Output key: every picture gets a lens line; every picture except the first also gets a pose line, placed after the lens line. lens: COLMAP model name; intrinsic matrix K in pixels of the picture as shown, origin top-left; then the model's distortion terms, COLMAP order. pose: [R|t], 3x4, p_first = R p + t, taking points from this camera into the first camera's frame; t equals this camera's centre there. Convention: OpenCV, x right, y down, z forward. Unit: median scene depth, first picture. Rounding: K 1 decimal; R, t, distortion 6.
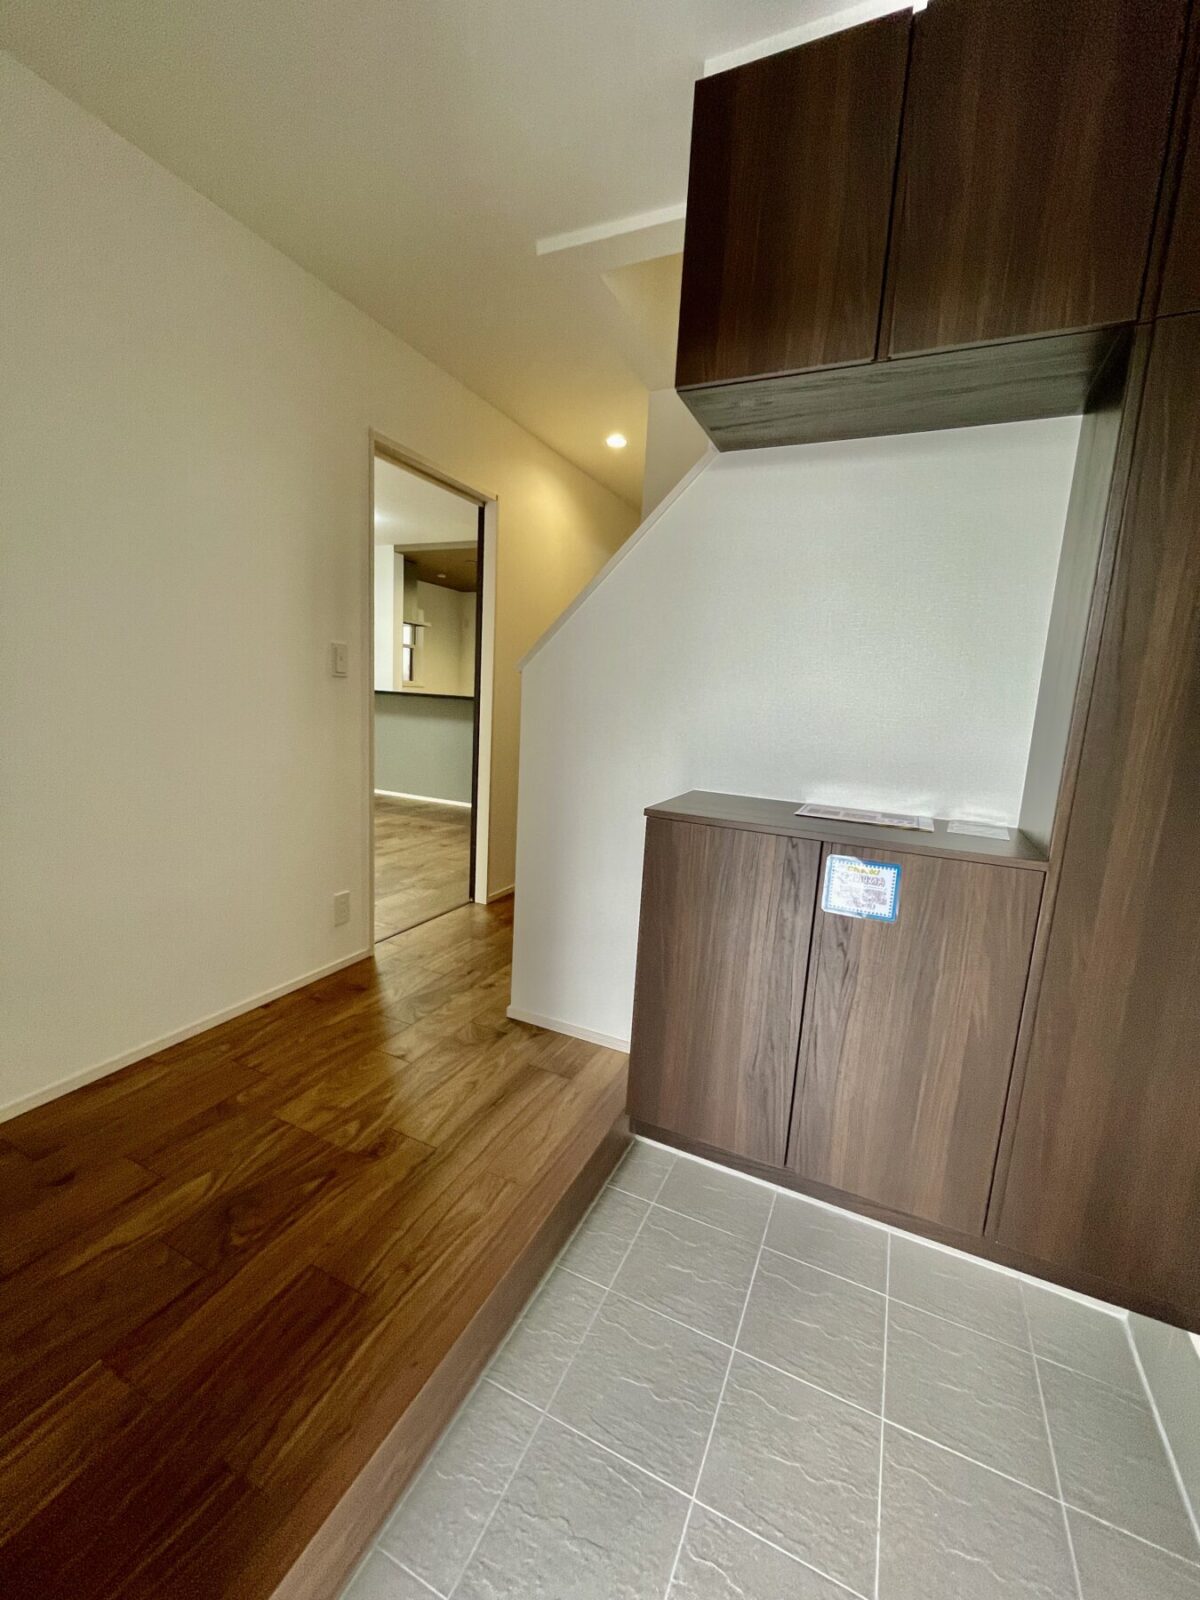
lens RADIAL K [[649.7, 0, 600.0], [0, 649.7, 796.8], [0, 0, 1]] dist [-0.004464, 0.000545]
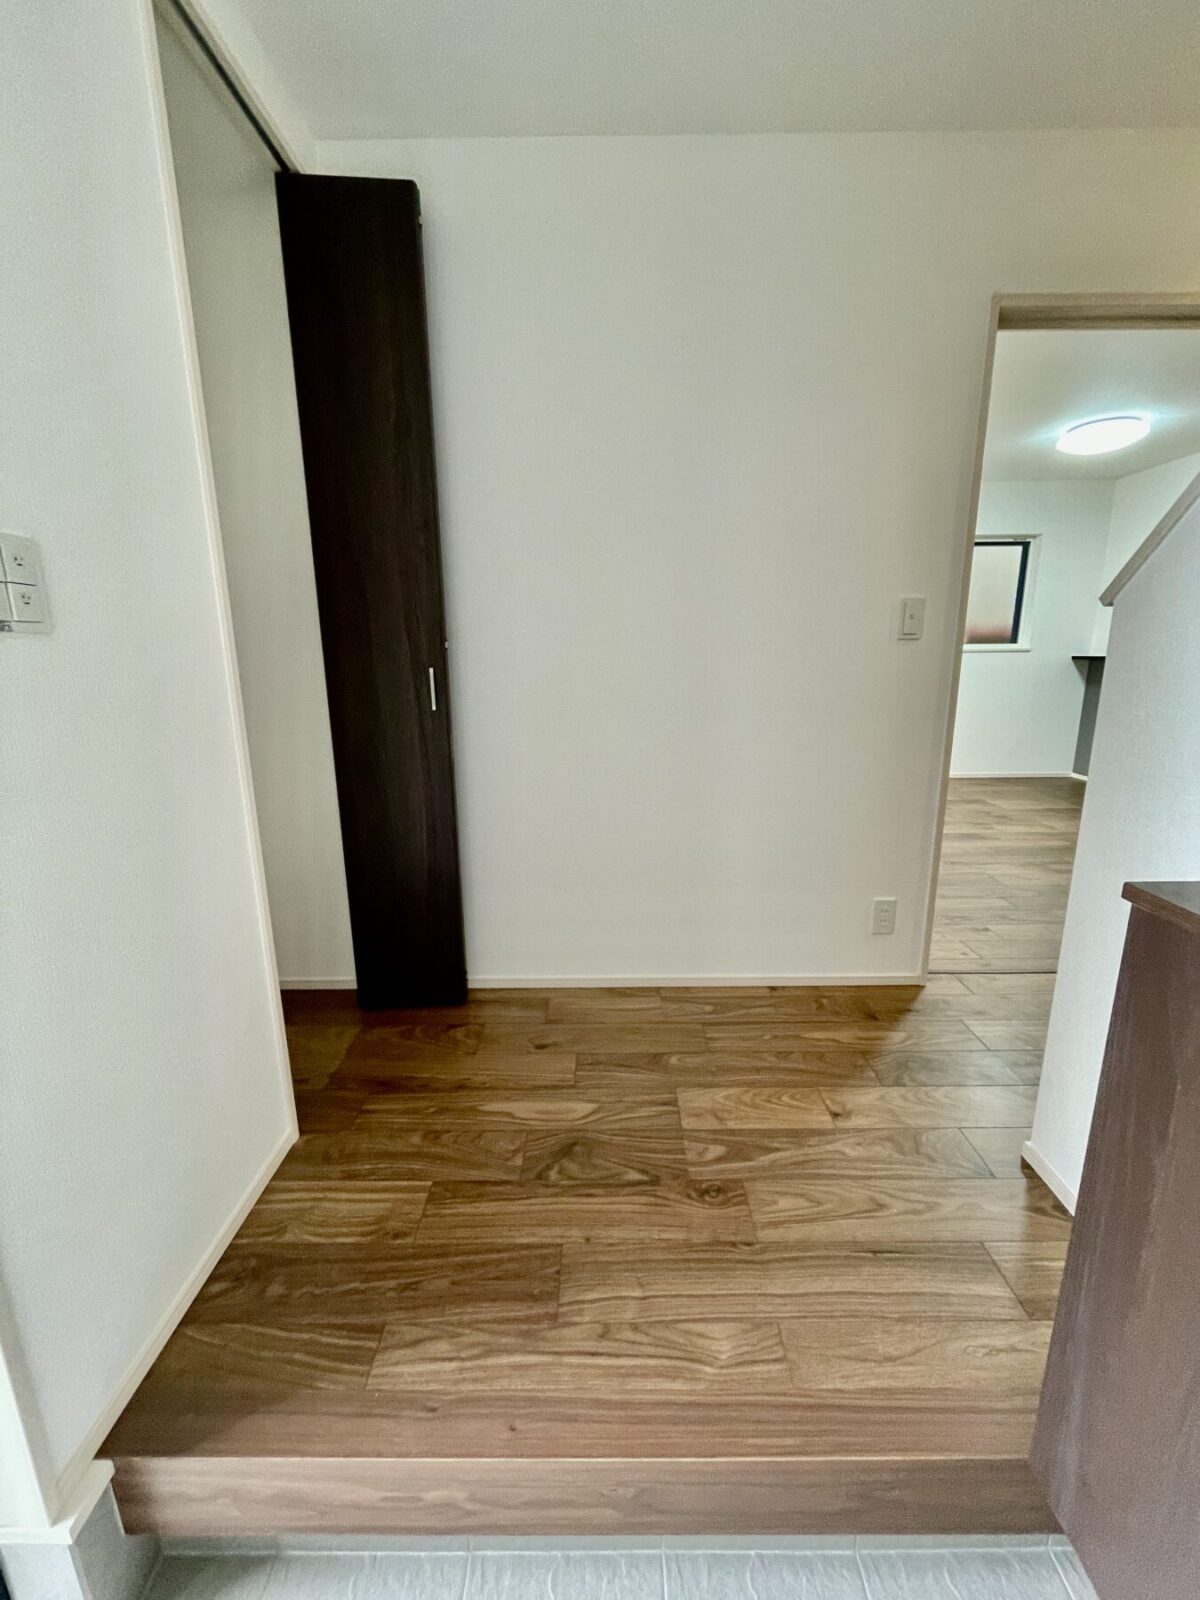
lens RADIAL K [[649.7, 0, 605.9], [0, 649.7, 797.9], [0, 0, 1]] dist [-0.004464, 0.000545]
pose [[0.423344, 0.138507, -0.895319, 0.286332], [-0.107644, 0.988934, 0.102090, -0.043977], [0.899551, 0.053156, 0.433569, 0.459946]]
